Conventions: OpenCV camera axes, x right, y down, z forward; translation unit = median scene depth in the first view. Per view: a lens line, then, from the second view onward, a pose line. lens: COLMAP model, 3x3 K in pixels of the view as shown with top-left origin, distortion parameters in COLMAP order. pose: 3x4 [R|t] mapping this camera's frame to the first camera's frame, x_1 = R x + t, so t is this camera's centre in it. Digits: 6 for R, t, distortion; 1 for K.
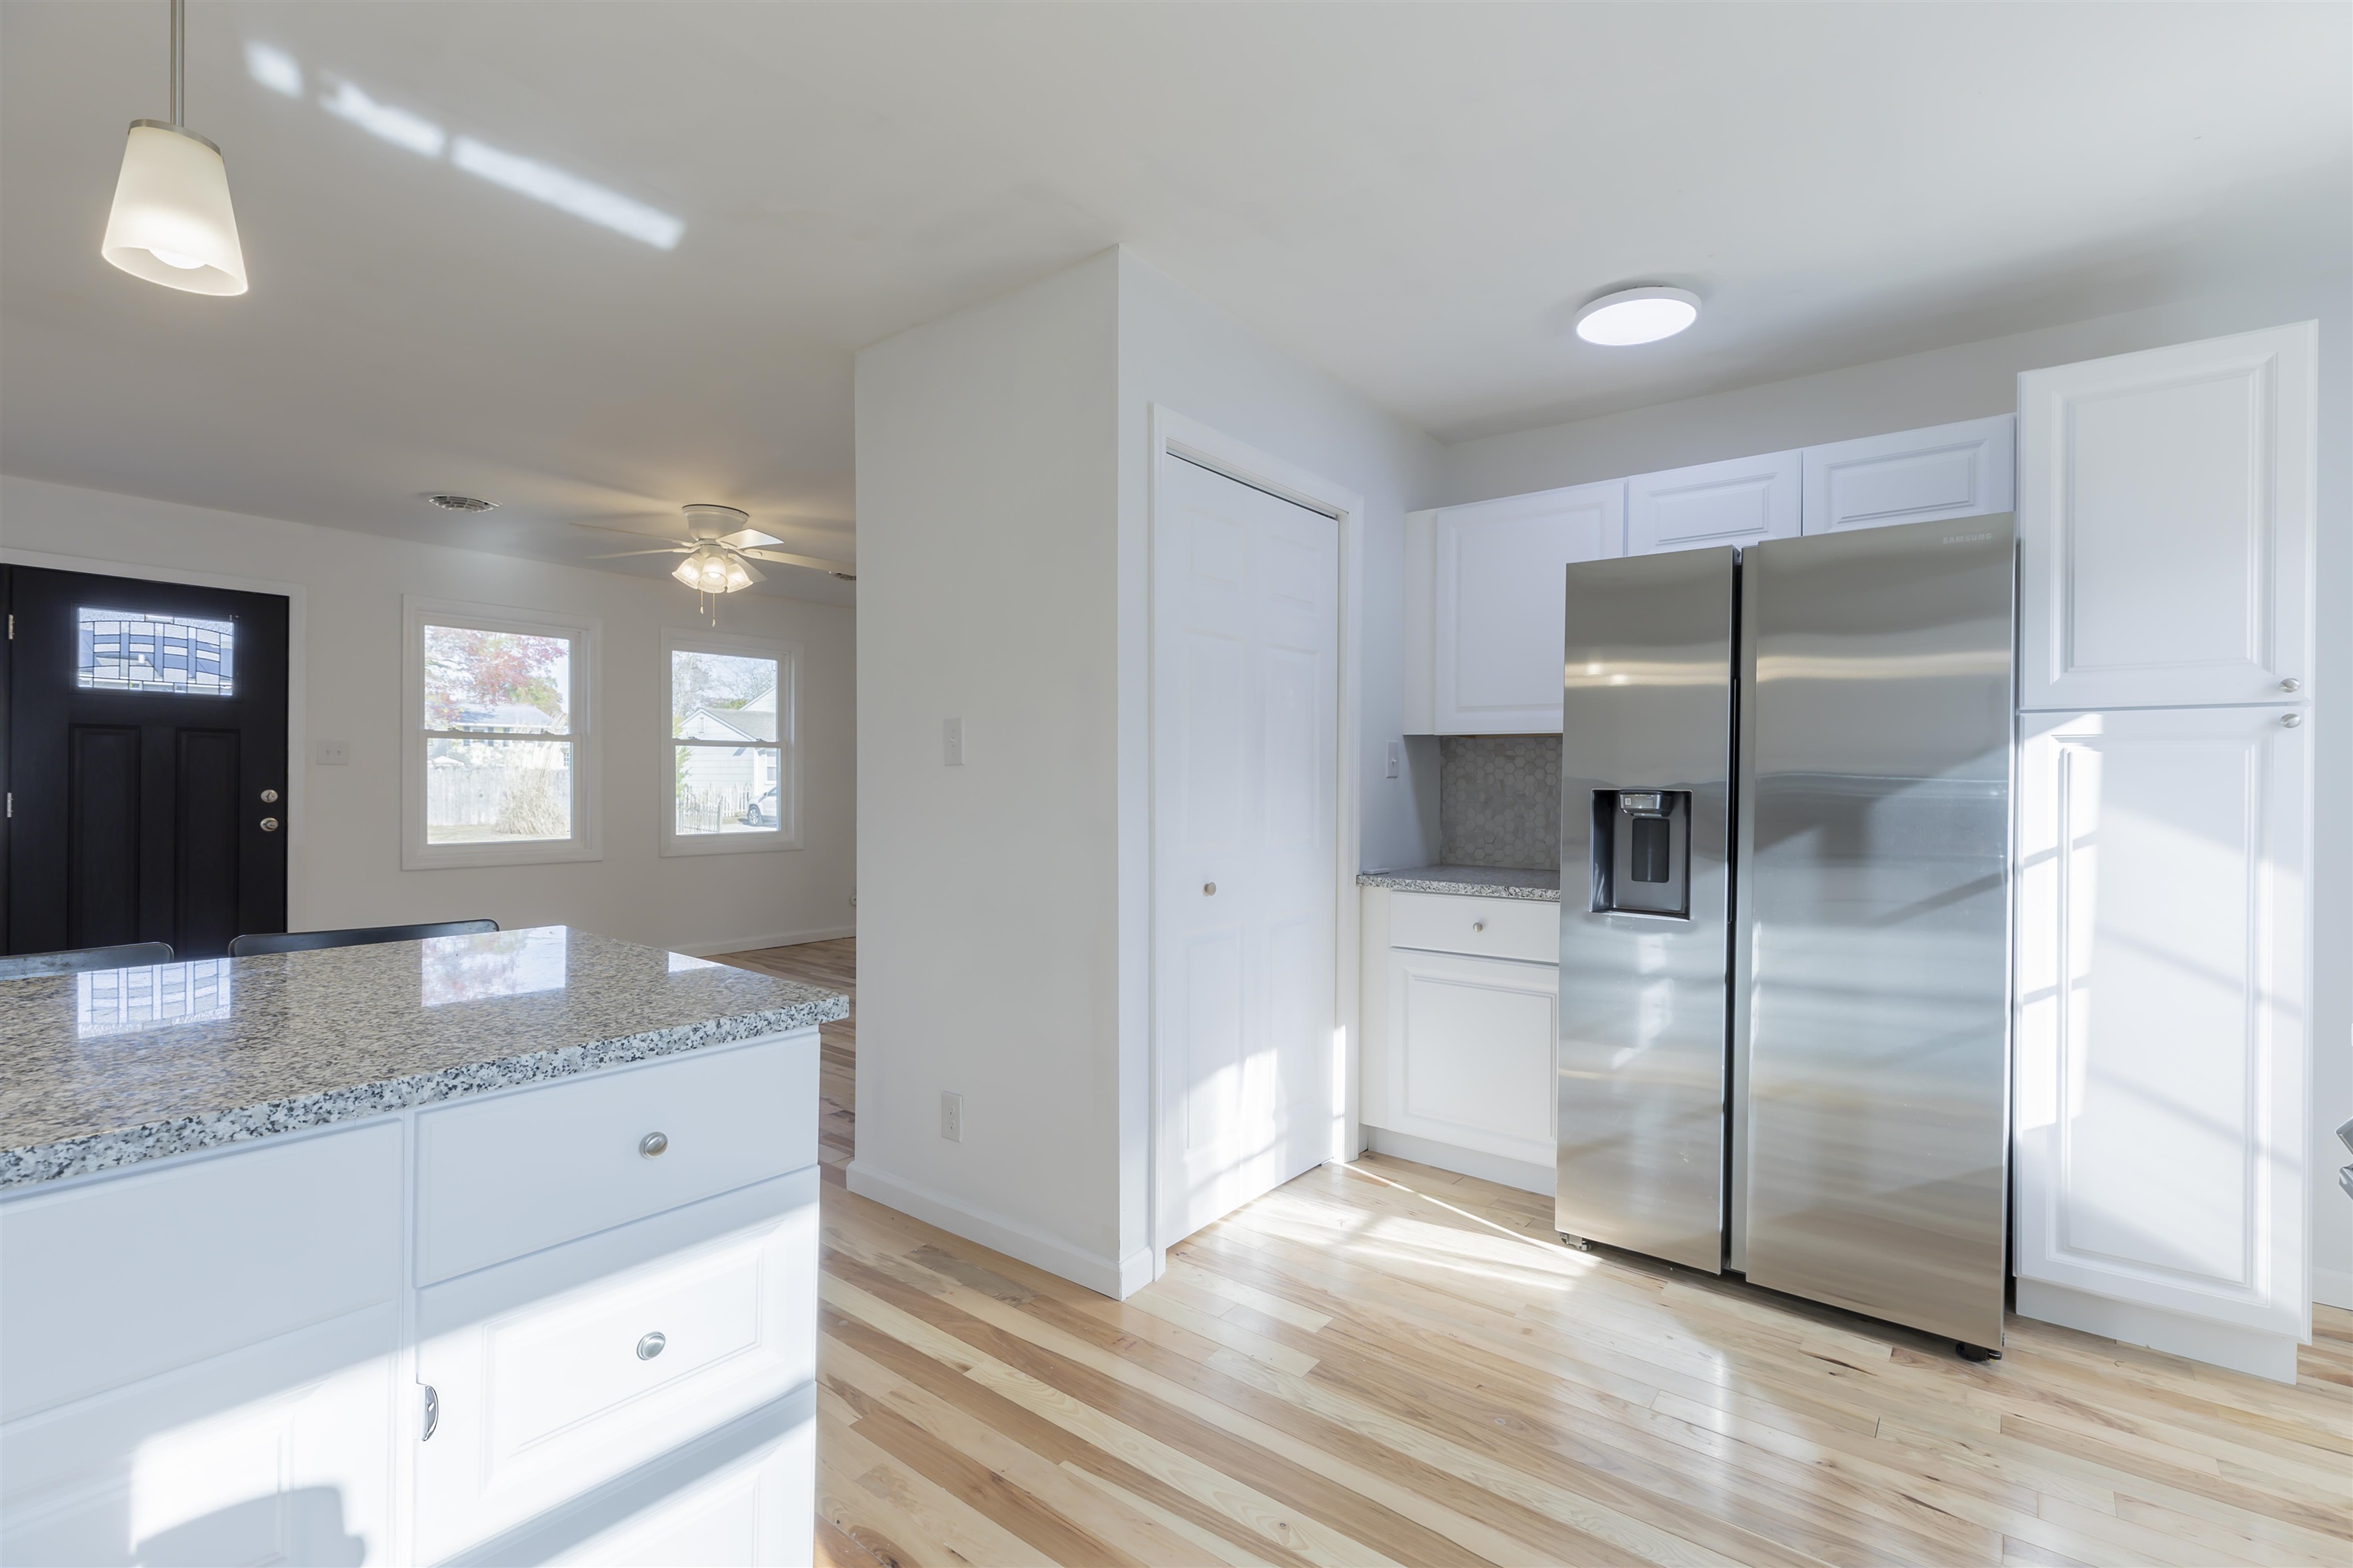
lens RADIAL K [[1065.8, 0, 1185.3], [0, 1065.8, 770.2], [0, 0, 1]] dist [0.005634, -0.000265]
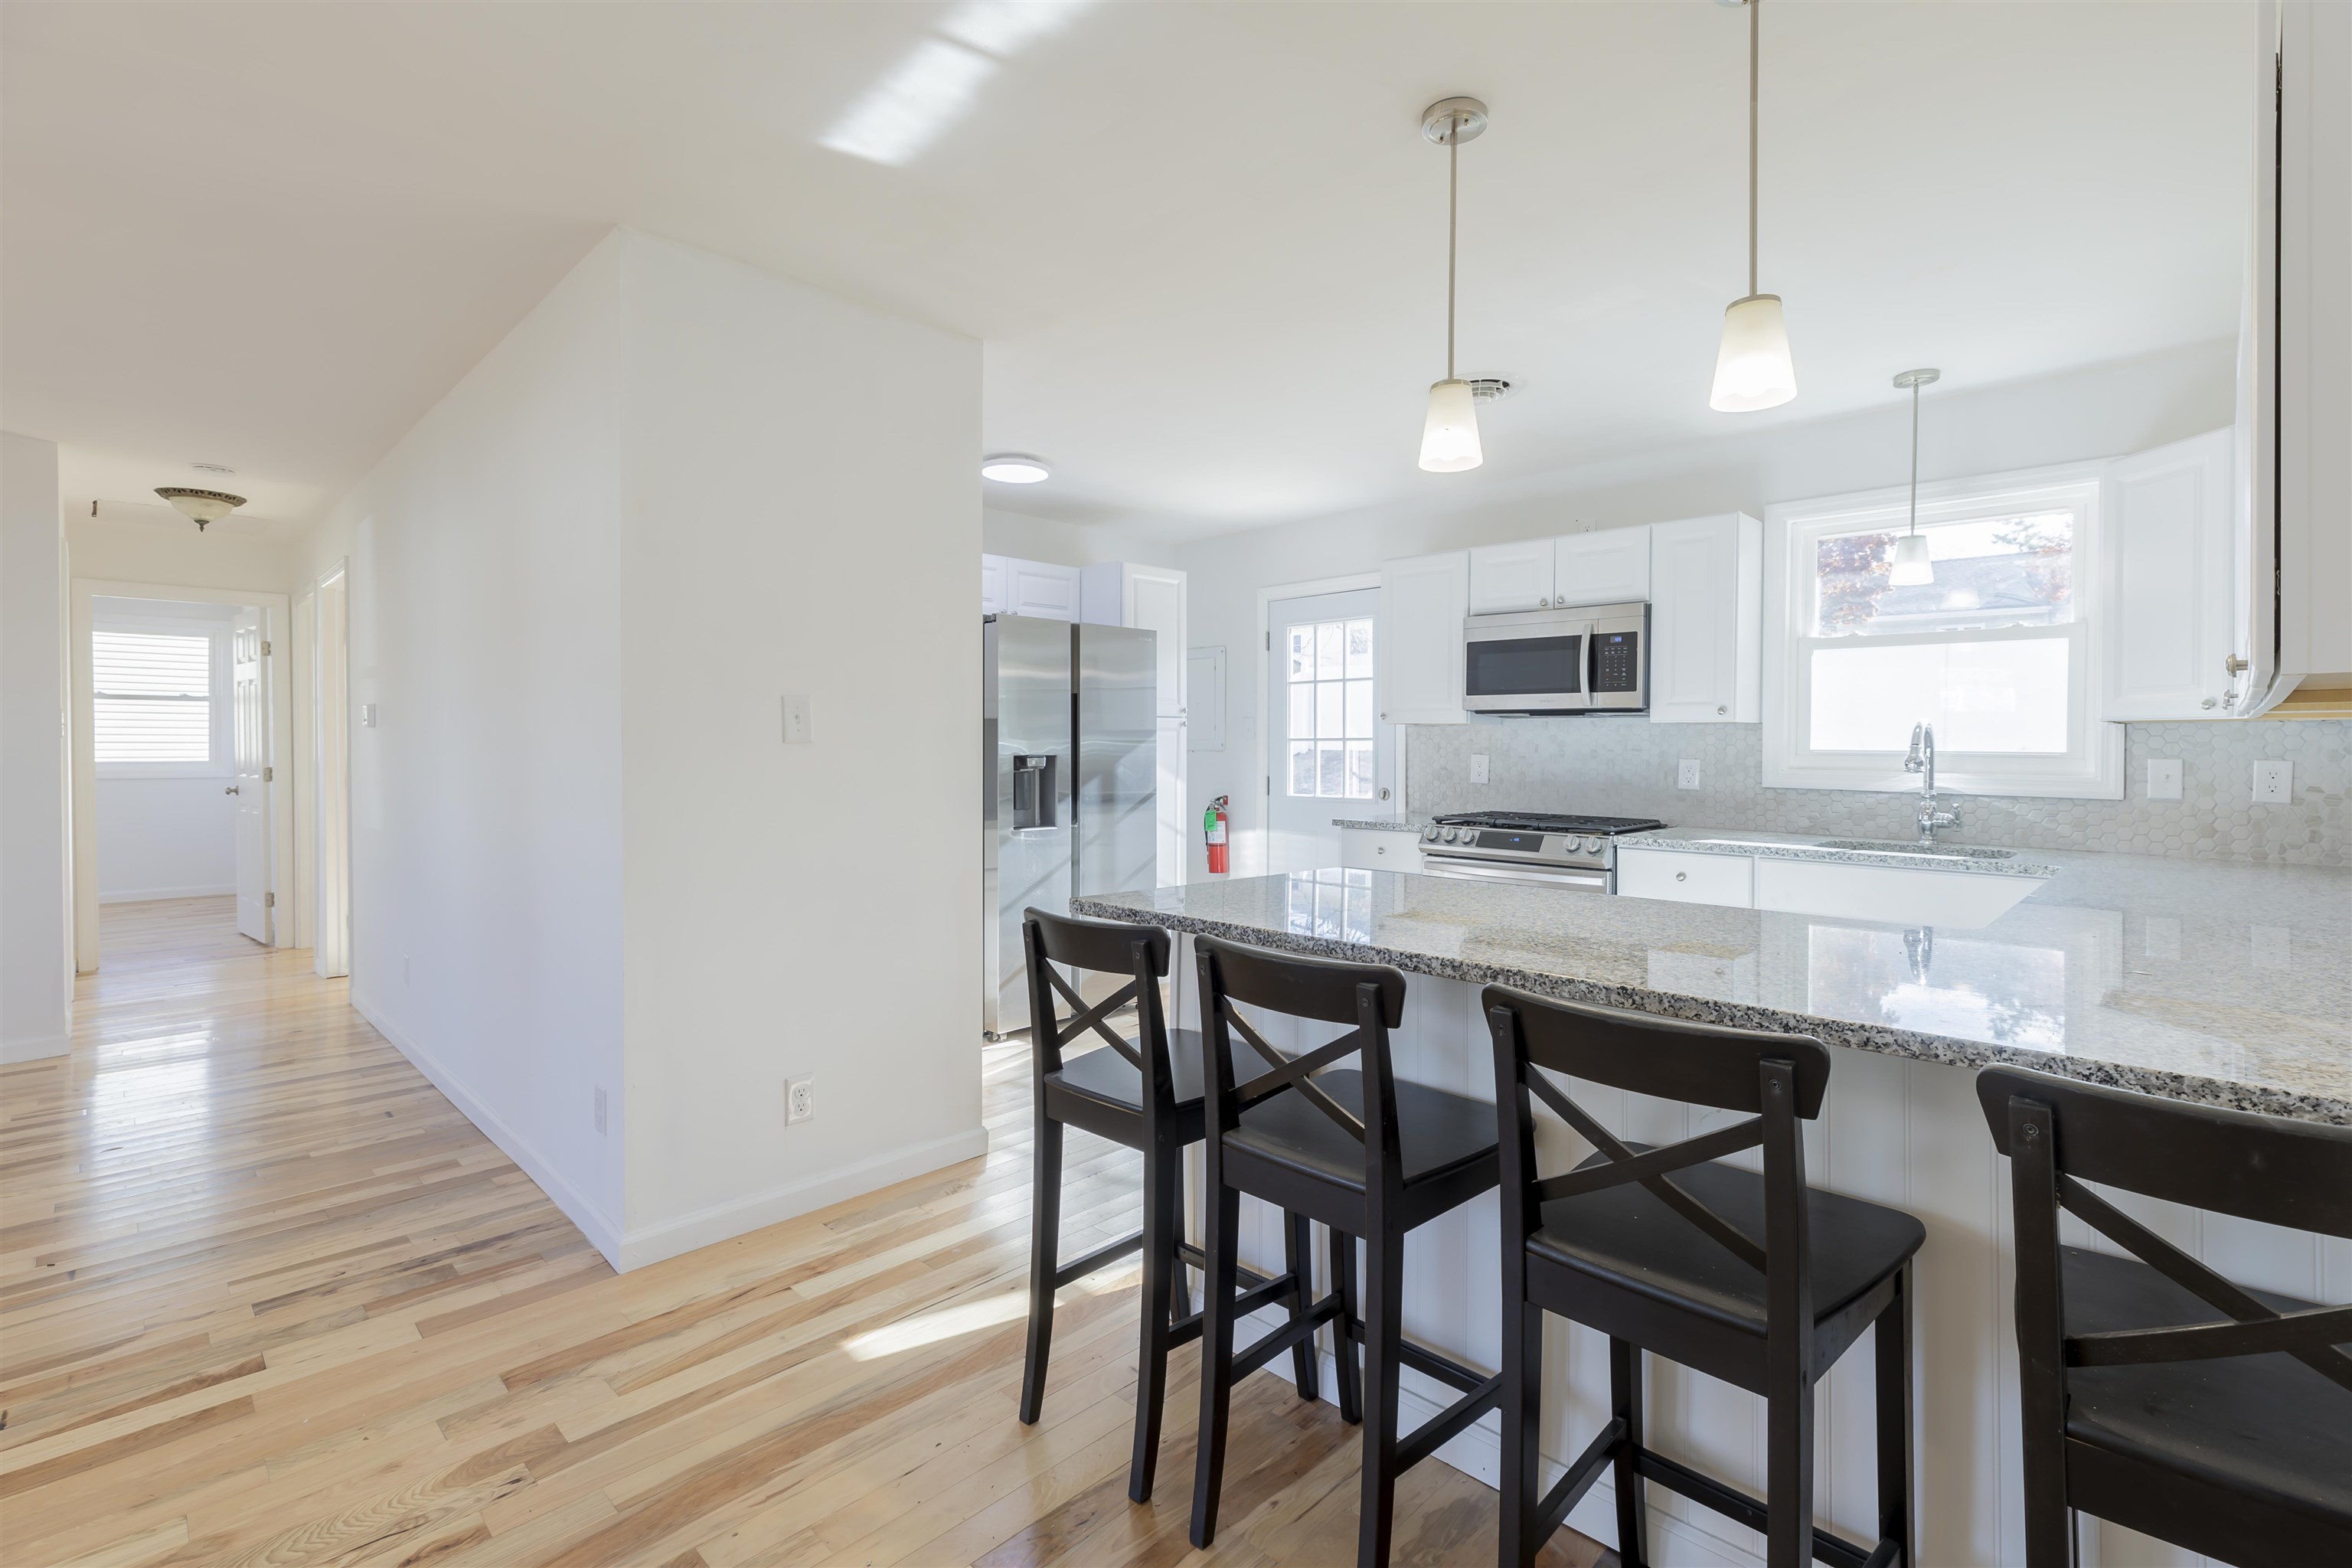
lens RADIAL K [[1065.3, 0, 1187.2], [0, 1065.3, 745.0], [0, 0, 1]] dist [0.005634, -0.000265]
pose [[0.115497, -0.009908, 0.993258, -0.668693], [-0.006267, 0.999923, 0.010704, -0.009550], [-0.993288, -0.007461, 0.115426, 0.309777]]
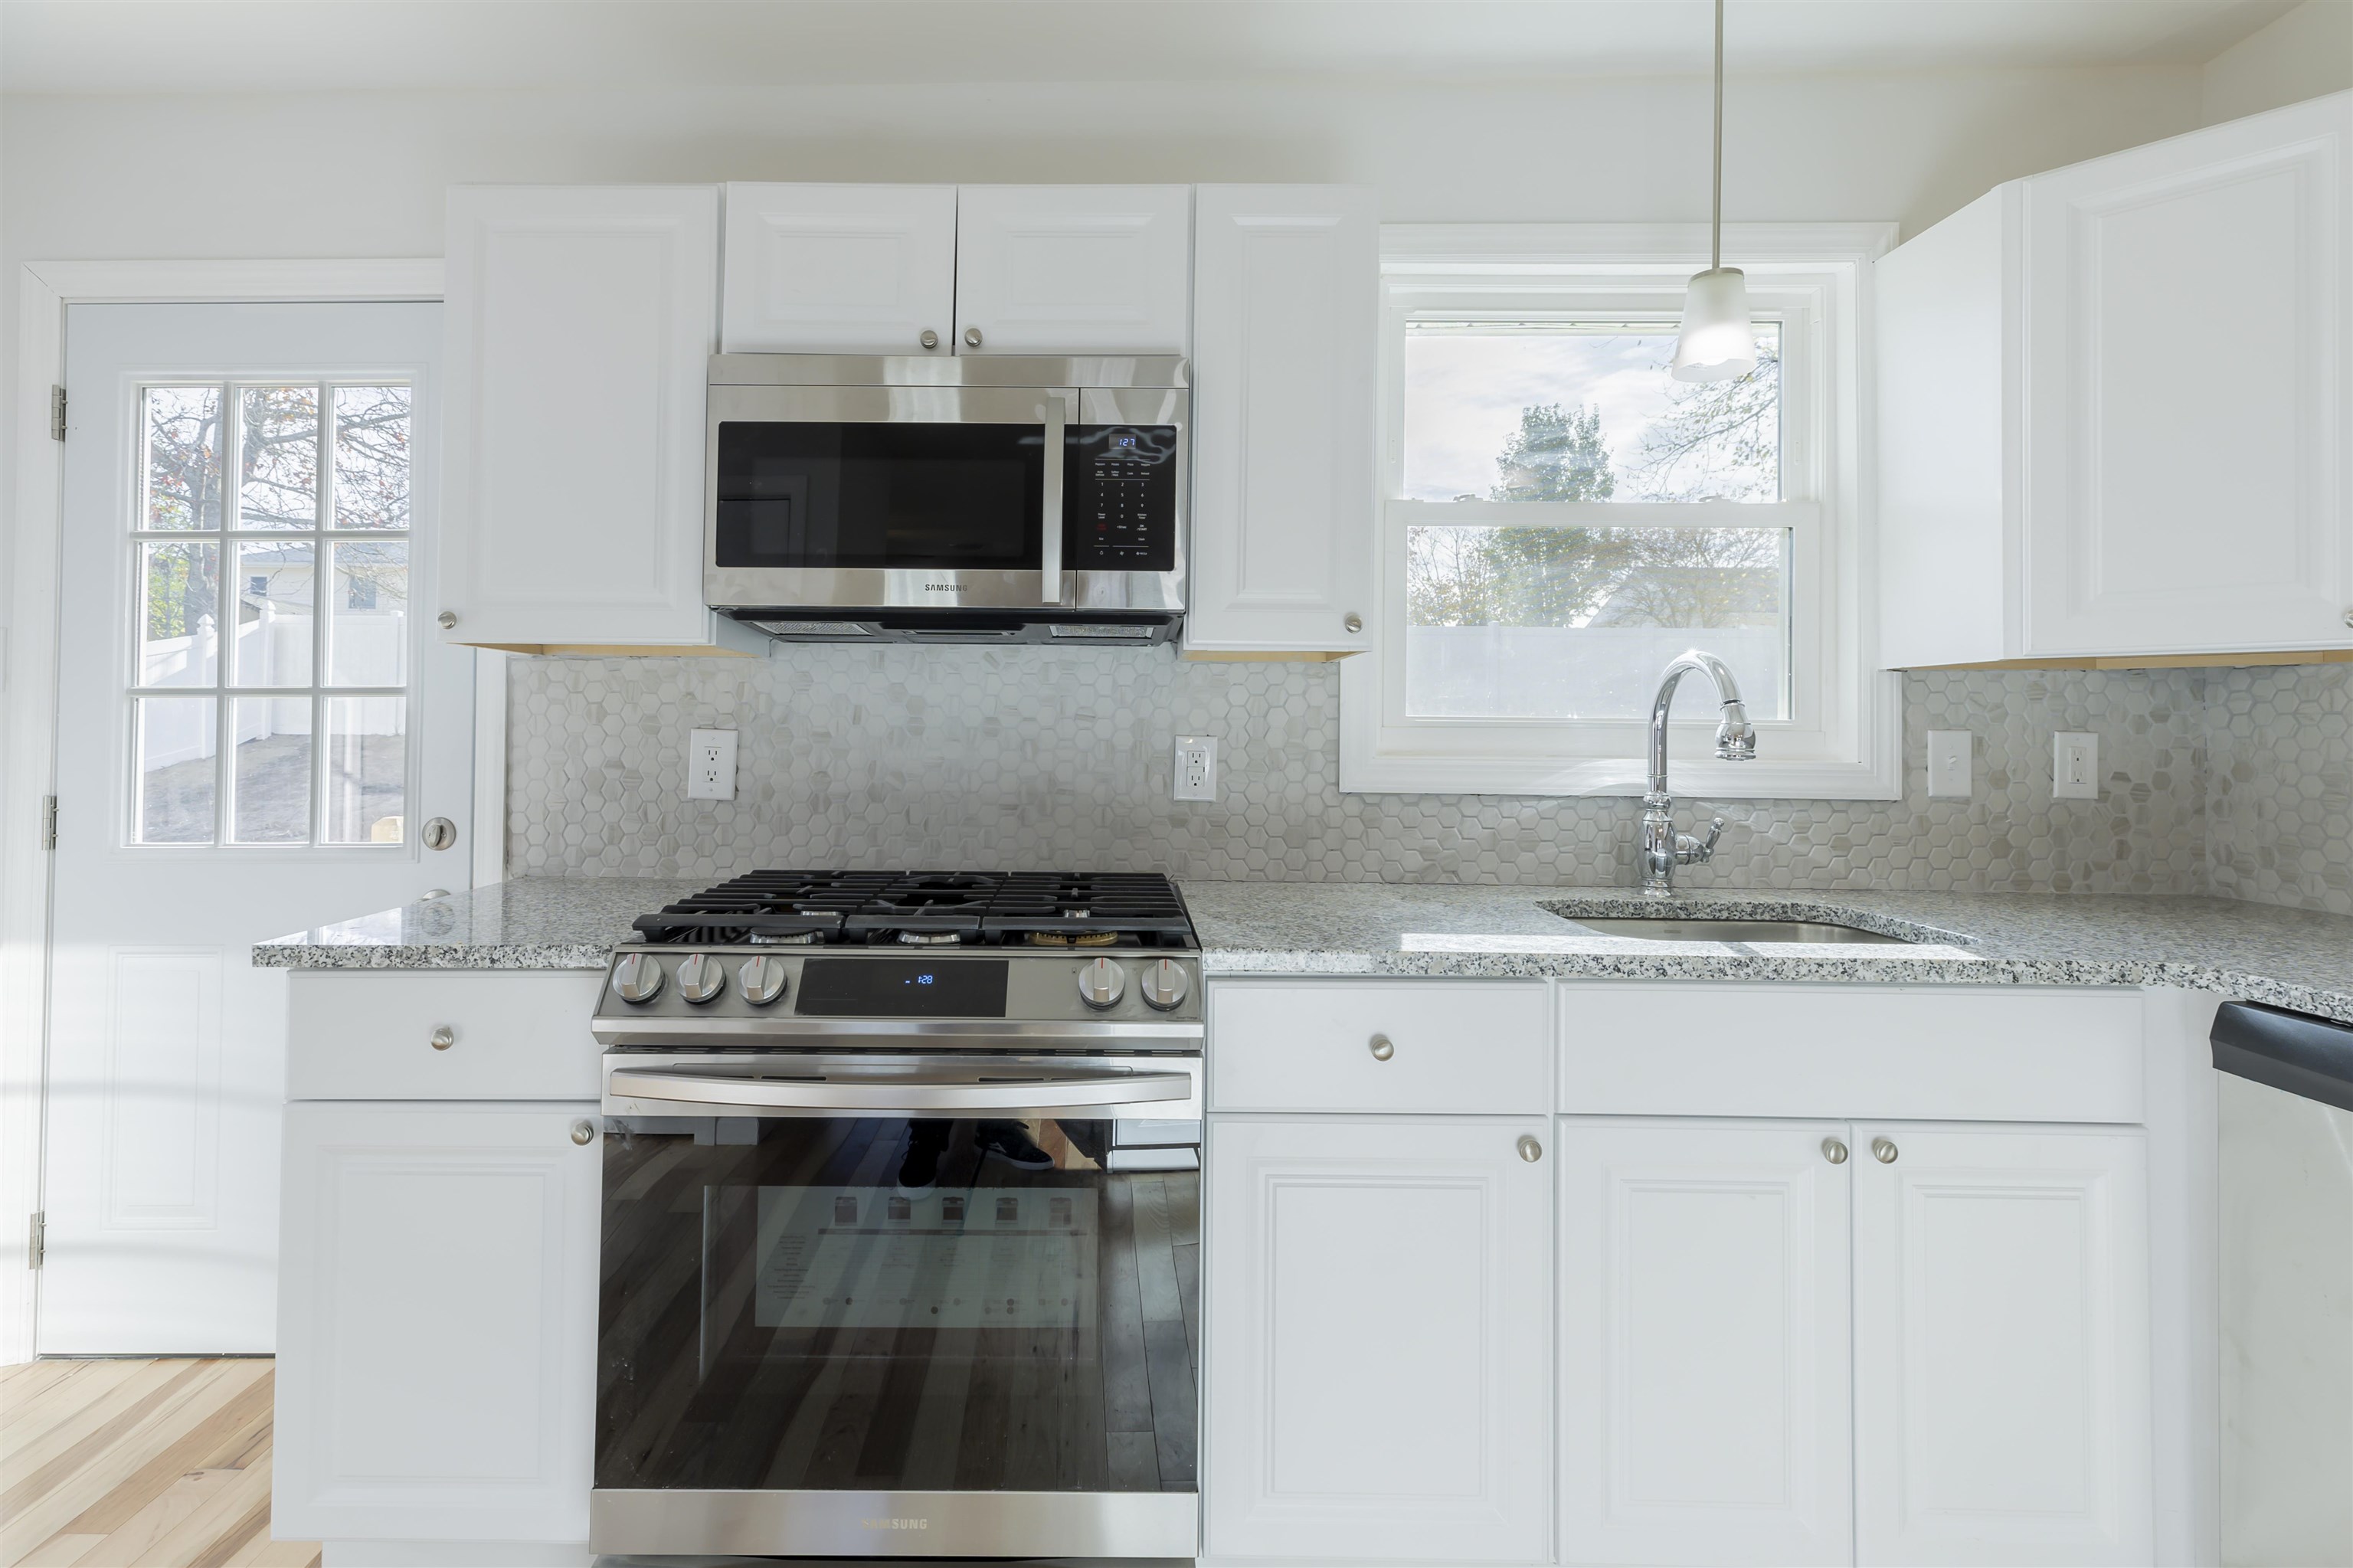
lens RADIAL K [[1065.8, 0, 1097.5], [0, 1065.8, 713.3], [0, 0, 1]] dist [0.005634, -0.000265]
pose [[-0.599347, 0.001967, 0.800487, -0.067774], [-0.013124, 0.999838, -0.012283, 0.005013], [-0.800382, -0.017867, -0.599225, 0.281328]]
